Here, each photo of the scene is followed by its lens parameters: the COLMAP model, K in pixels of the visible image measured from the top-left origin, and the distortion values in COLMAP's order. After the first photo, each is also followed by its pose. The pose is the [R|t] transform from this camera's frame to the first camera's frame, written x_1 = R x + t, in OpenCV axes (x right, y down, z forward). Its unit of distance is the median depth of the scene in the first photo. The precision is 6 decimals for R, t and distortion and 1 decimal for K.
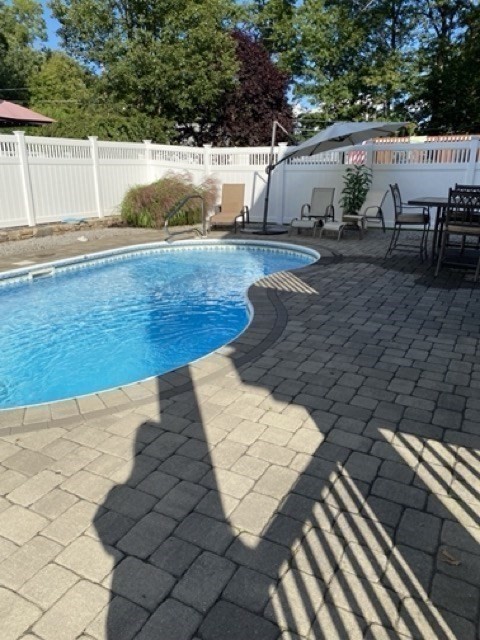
lens RADIAL K [[486.0, 0, 236.0], [0, 486.0, 317.3], [0, 0, 1]] dist [0.048331, -0.022641]
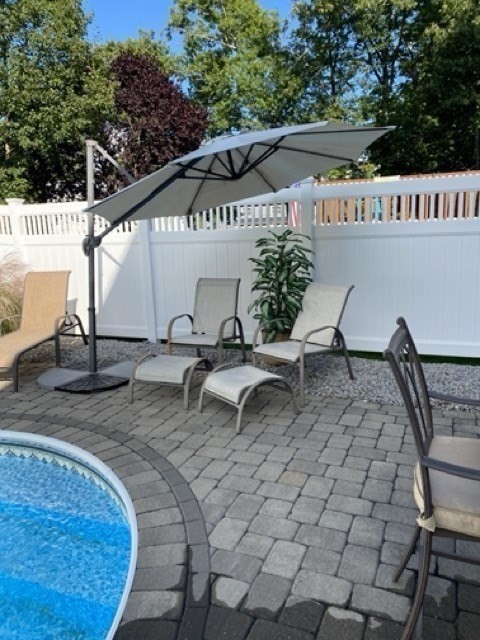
lens RADIAL K [[486.0, 0, 241.3], [0, 486.0, 320.2], [0, 0, 1]] dist [0.048331, -0.022641]
pose [[0.994781, -0.054894, 0.086005, 0.082681], [0.063407, 0.993006, -0.099593, -0.090999], [-0.079937, 0.104527, 0.991304, 0.276155]]
